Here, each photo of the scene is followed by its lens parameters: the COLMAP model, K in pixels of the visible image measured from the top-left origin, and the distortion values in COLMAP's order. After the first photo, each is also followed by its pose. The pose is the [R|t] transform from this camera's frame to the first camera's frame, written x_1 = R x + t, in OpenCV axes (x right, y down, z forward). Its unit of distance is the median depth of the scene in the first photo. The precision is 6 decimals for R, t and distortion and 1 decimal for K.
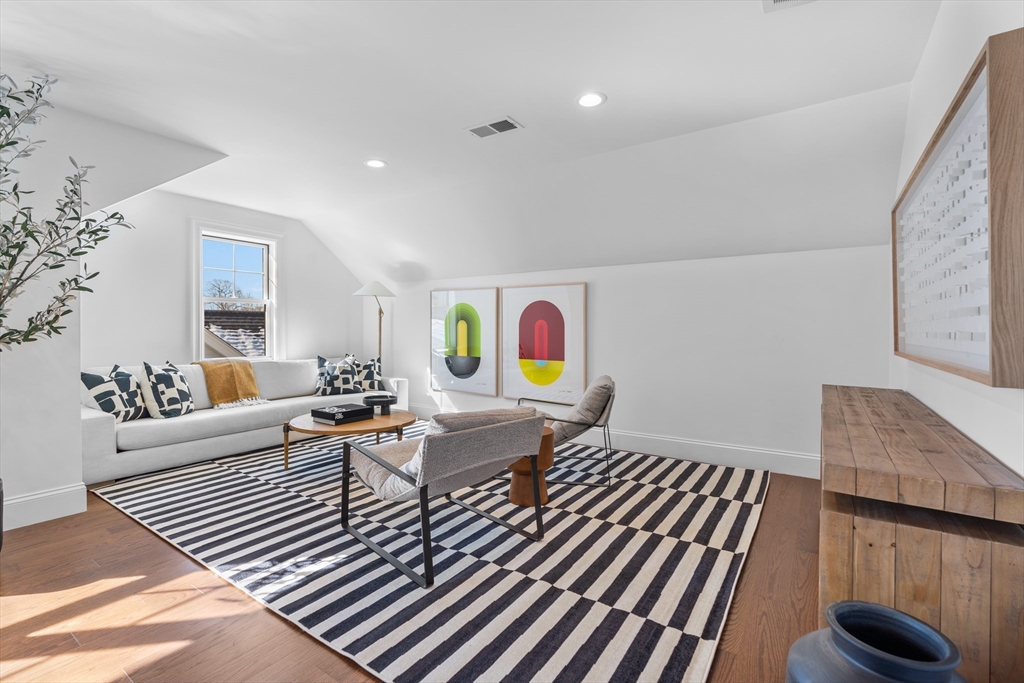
lens RADIAL K [[456.7, 0, 507.6], [0, 456.7, 338.2], [0, 0, 1]] dist [-0.015454, 0.006525]
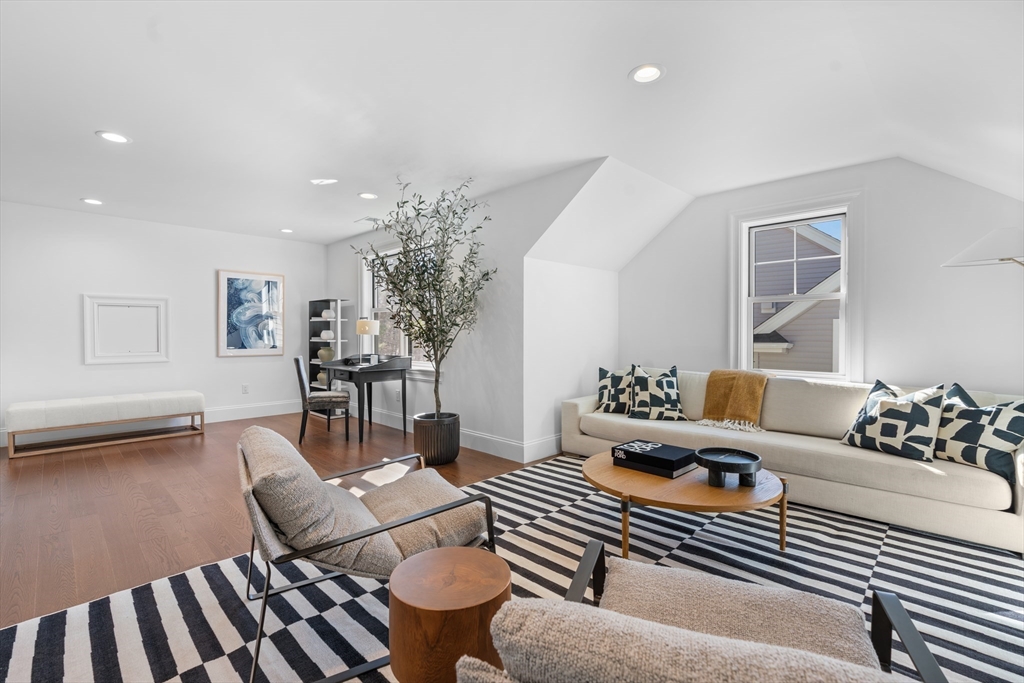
lens RADIAL K [[456.7, 0, 507.6], [0, 456.7, 338.2], [0, 0, 1]] dist [-0.015454, 0.006525]
pose [[-0.180621, 0.005372, -0.983538, 0.328258], [-0.021303, 0.999729, 0.009373, -0.014257], [0.983322, 0.022646, -0.180458, 0.828948]]
